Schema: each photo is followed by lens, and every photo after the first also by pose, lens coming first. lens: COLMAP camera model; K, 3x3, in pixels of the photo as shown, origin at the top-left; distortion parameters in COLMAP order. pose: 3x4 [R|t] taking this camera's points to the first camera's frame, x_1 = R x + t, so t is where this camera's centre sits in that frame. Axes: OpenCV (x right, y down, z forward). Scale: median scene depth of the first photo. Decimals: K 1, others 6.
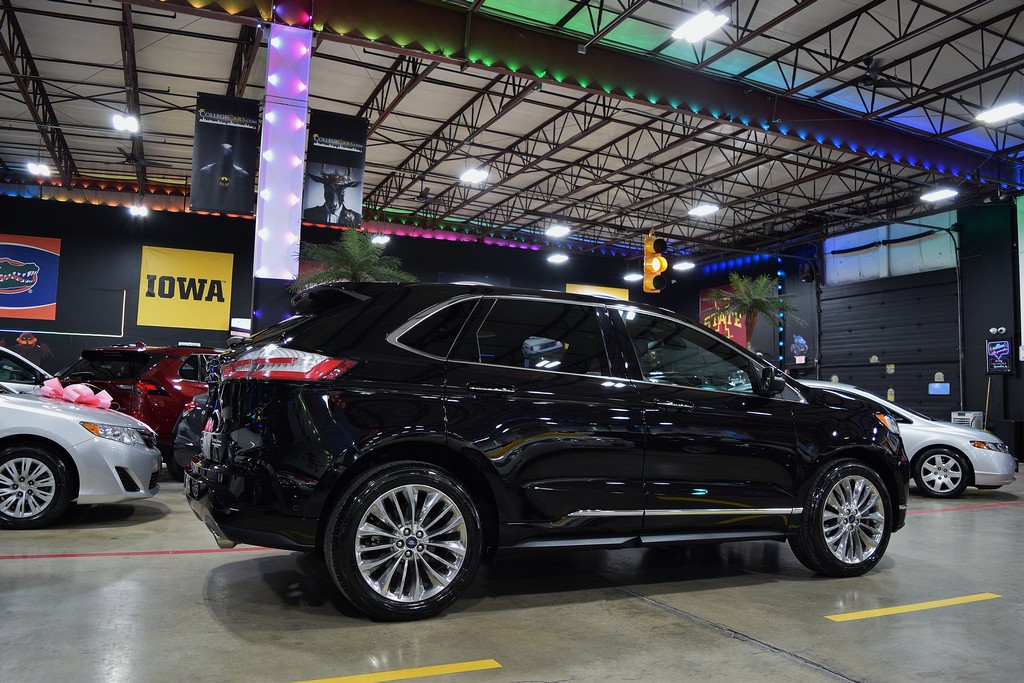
lens RADIAL K [[797.7, 0, 515.0], [0, 797.7, 339.6], [0, 0, 1]] dist [-0.091400, 0.013892]
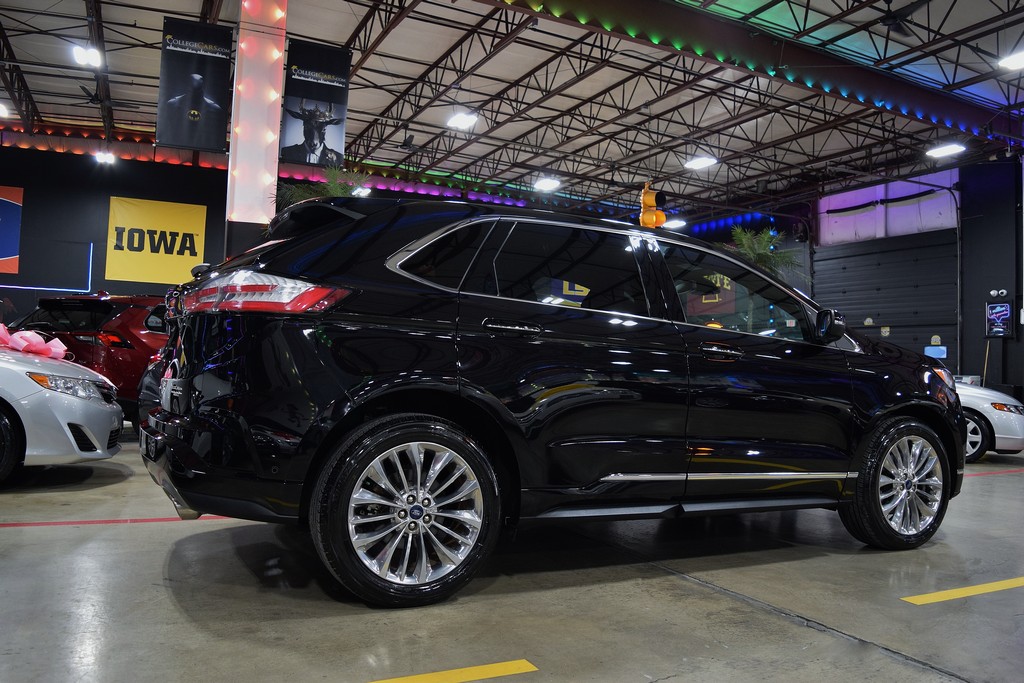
lens RADIAL K [[797.7, 0, 515.0], [0, 797.7, 339.6], [0, 0, 1]] dist [-0.091400, 0.013892]
pose [[0.999563, 0.007862, 0.028492, -0.016032], [-0.009142, 0.998943, 0.045047, 0.011838], [-0.028108, -0.045288, 0.998578, 0.055346]]
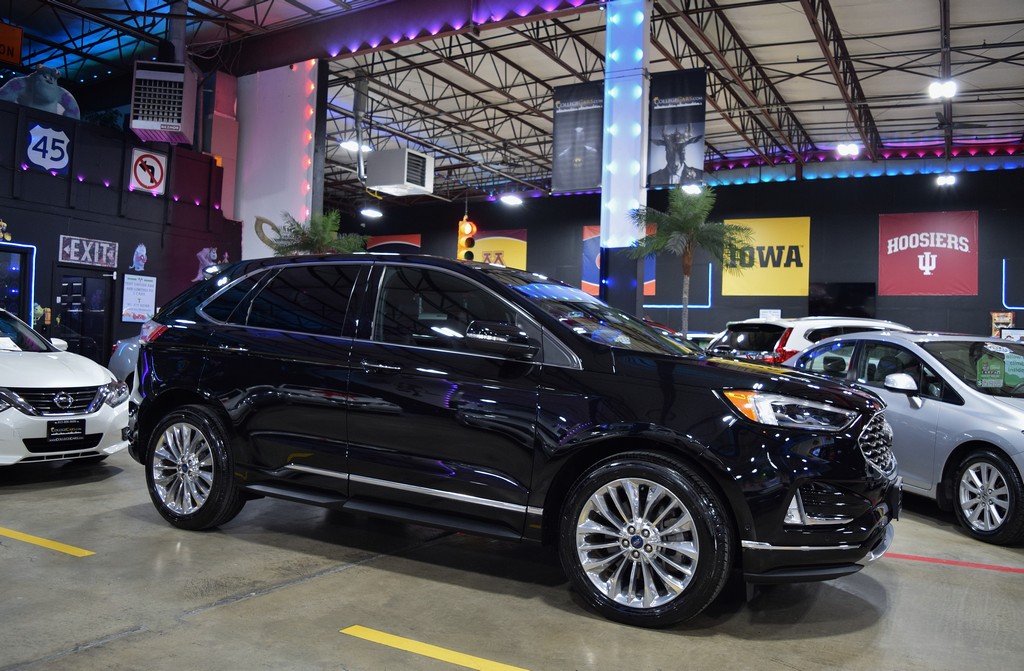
lens RADIAL K [[809.0, 0, 515.5], [0, 809.0, 332.8], [0, 0, 1]] dist [-0.086823, 0.005066]
pose [[0.594829, -0.016779, -0.803677, 0.369173], [0.042447, 0.999043, 0.010560, 0.014353], [0.802731, -0.040395, 0.594972, 0.202463]]
